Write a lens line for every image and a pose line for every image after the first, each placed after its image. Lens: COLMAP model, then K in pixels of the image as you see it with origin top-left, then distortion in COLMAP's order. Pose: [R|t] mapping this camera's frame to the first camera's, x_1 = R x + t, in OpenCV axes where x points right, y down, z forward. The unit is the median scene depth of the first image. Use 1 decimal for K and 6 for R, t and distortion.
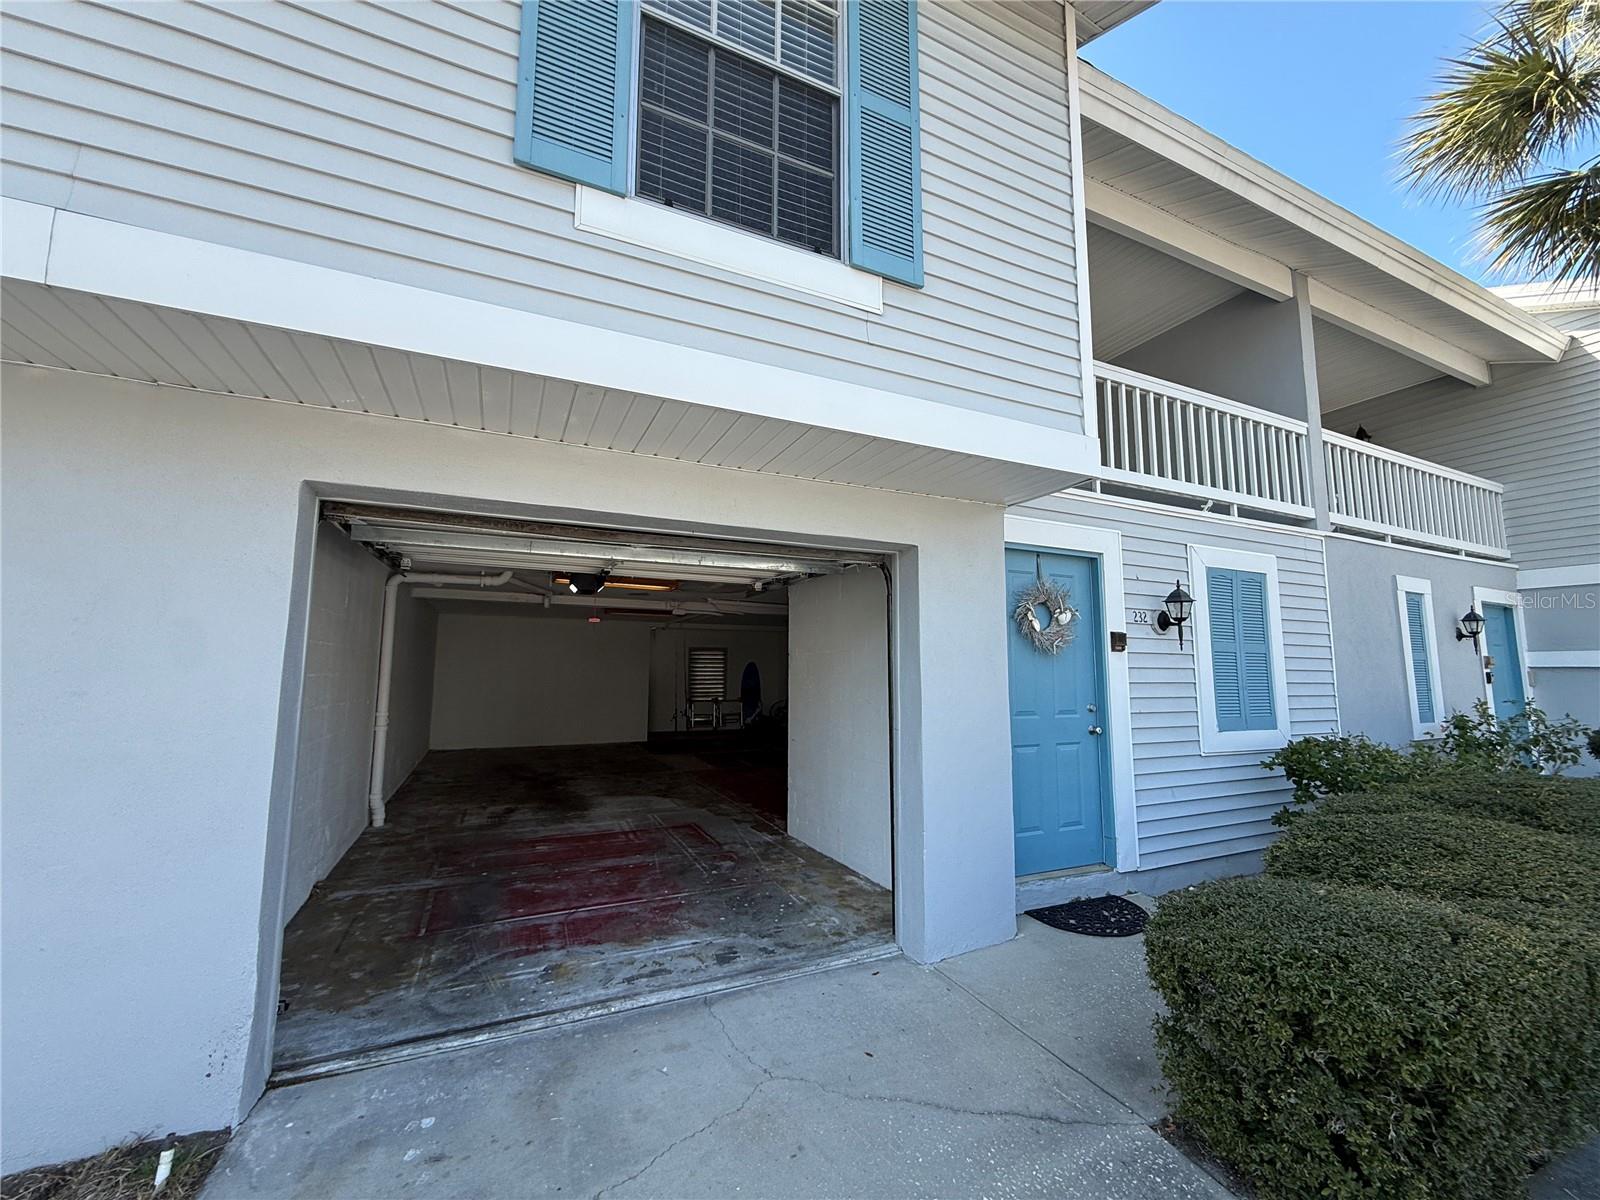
lens RADIAL K [[636.9, 0, 797.2], [0, 636.9, 599.7], [0, 0, 1]] dist [-0.000363, -0.000123]
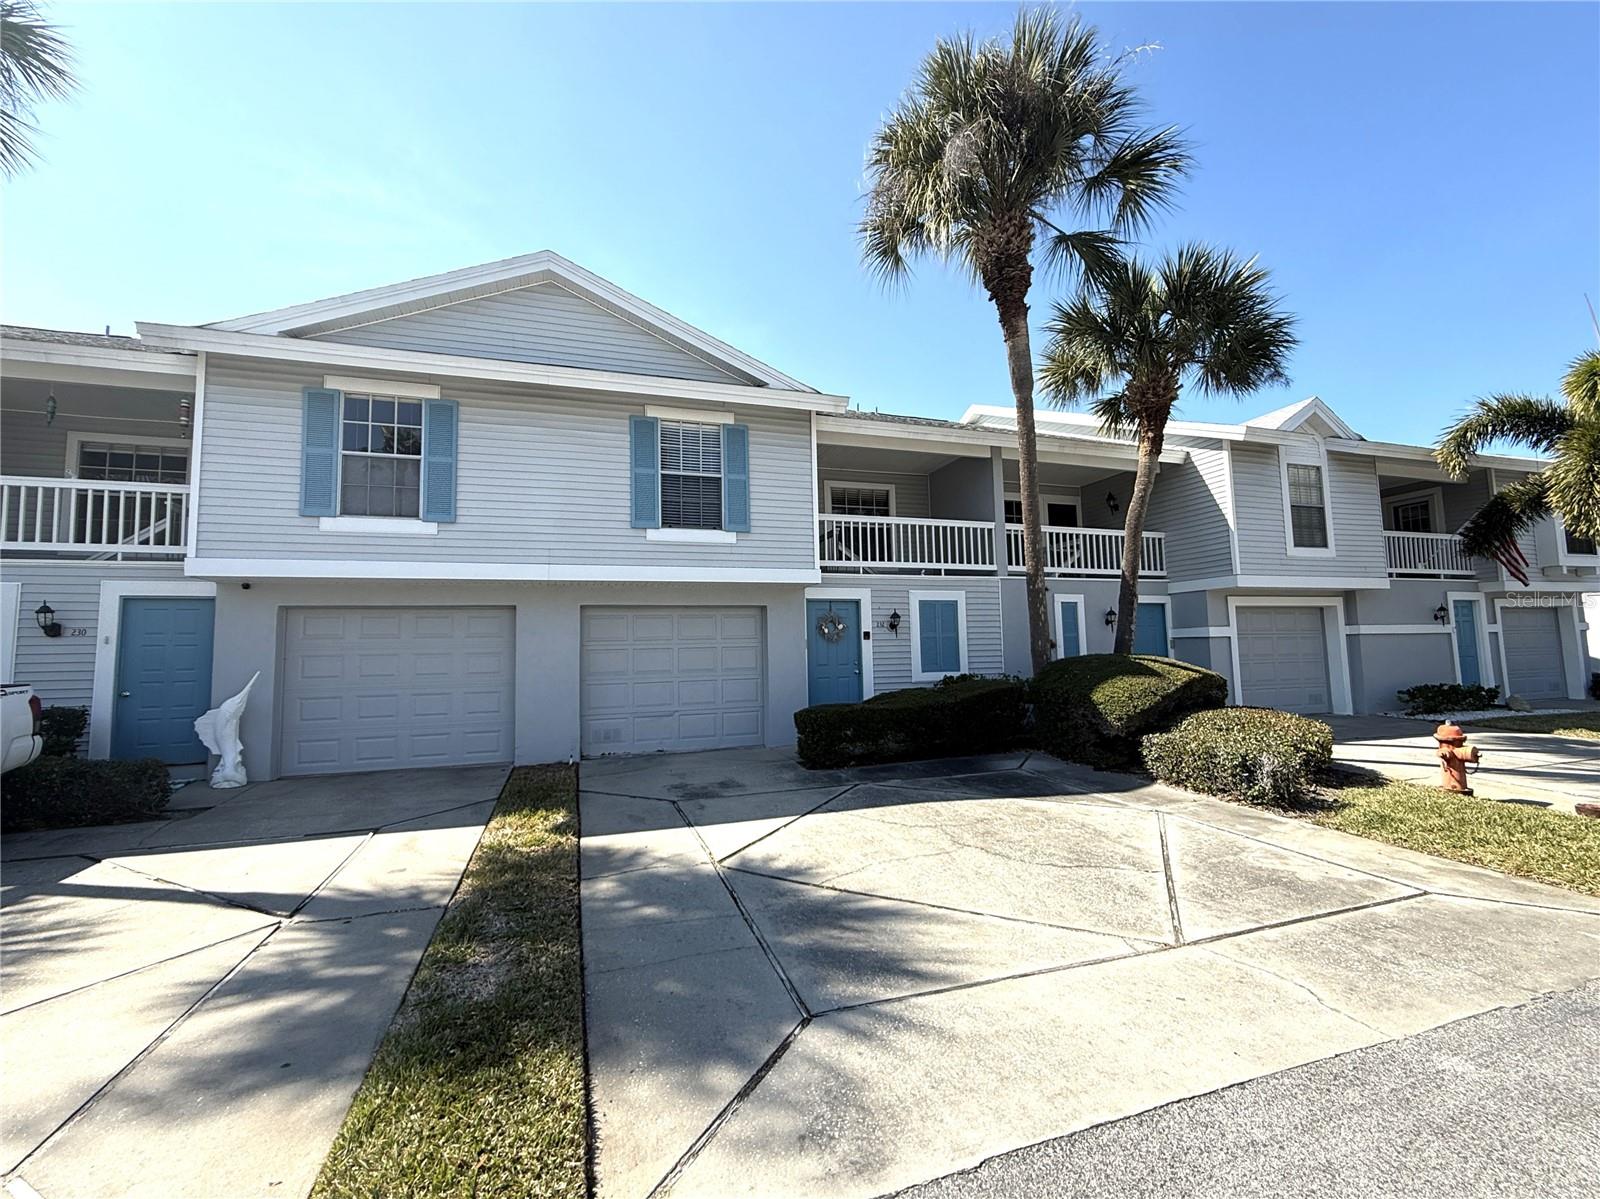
lens RADIAL K [[636.9, 0, 797.2], [0, 636.9, 599.2], [0, 0, 1]] dist [-0.000363, -0.000123]
pose [[0.992421, -0.035999, -0.117492, 0.522821], [0.039538, 0.998828, 0.027931, -0.150222], [0.116349, -0.032365, 0.992681, -1.433362]]
